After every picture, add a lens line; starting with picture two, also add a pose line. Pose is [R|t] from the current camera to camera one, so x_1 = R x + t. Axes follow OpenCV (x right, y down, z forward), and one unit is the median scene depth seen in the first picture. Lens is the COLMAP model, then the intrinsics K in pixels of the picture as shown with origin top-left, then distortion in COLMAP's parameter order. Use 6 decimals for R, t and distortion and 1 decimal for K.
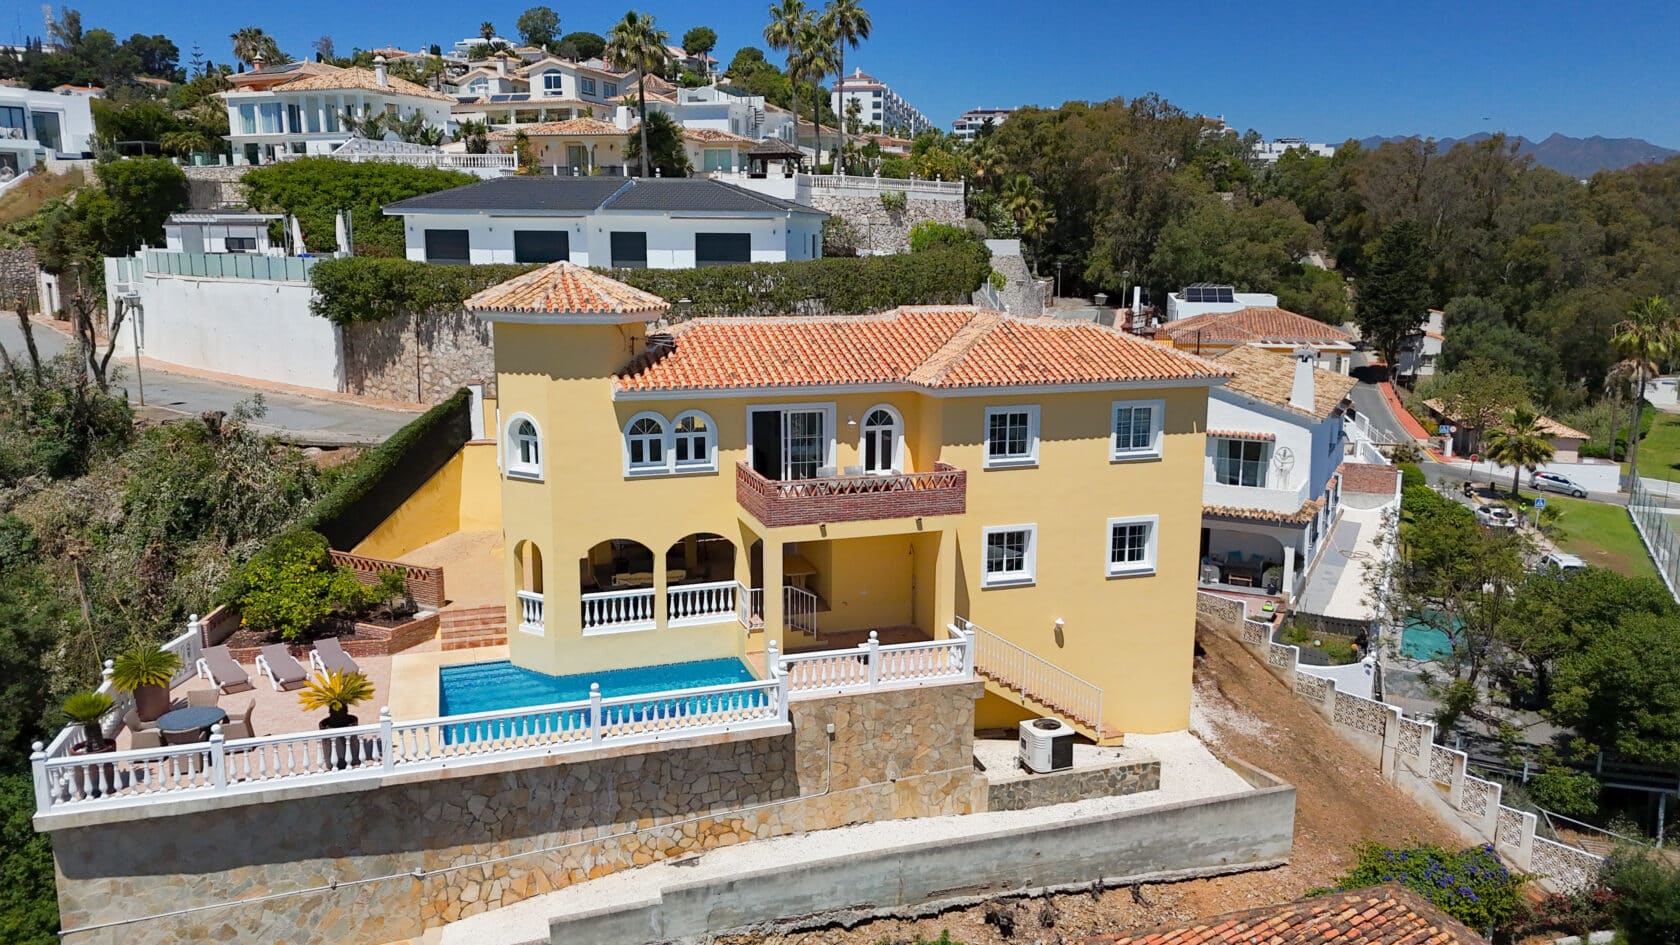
lens RADIAL K [[1233.2, 0, 844.1], [0, 1233.2, 474.0], [0, 0, 1]] dist [0.075858, -0.063613]
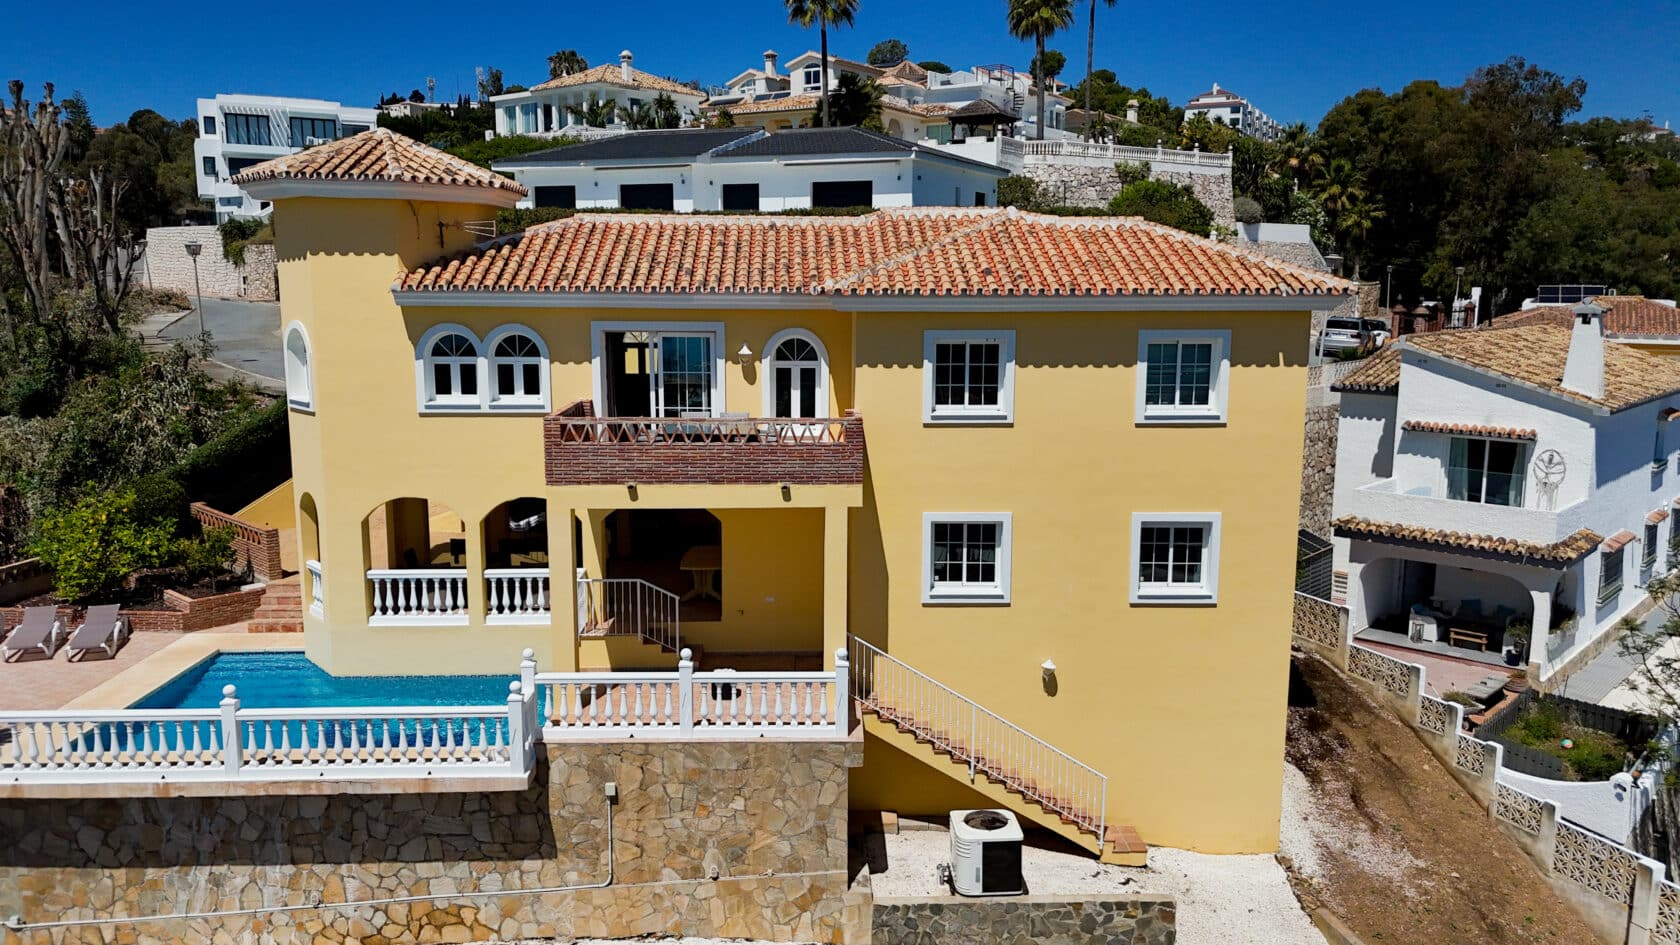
lens RADIAL K [[1243.5, 0, 840.0], [0, 1243.5, 472.5], [0, 0, 1]] dist [0.048829, -0.028770]
pose [[0.958537, 0.044351, -0.281496, 0.251600], [-0.053011, 0.998324, -0.023220, 0.038741], [0.279995, 0.037179, 0.959281, 0.332052]]
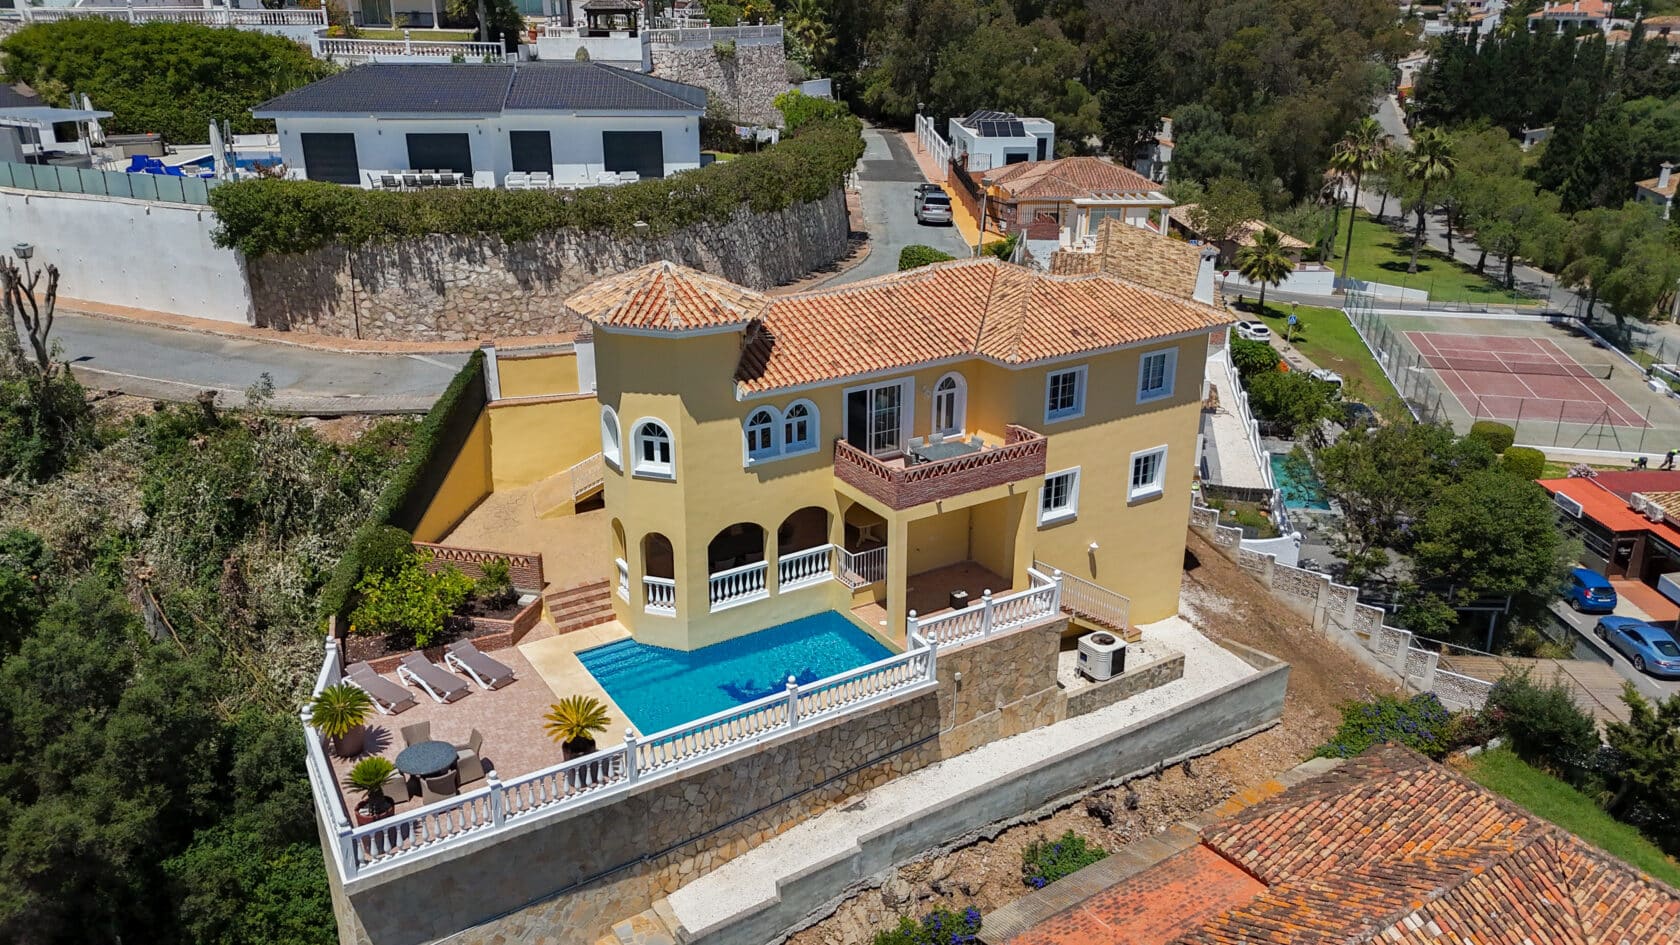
lens RADIAL K [[1233.2, 0, 844.1], [0, 1233.2, 474.0], [0, 0, 1]] dist [0.075858, -0.063613]
pose [[0.969524, -0.087531, 0.228828, -0.312617], [0.046361, 0.982672, 0.179462, -0.165492], [-0.240571, -0.163384, 0.956782, -0.037654]]
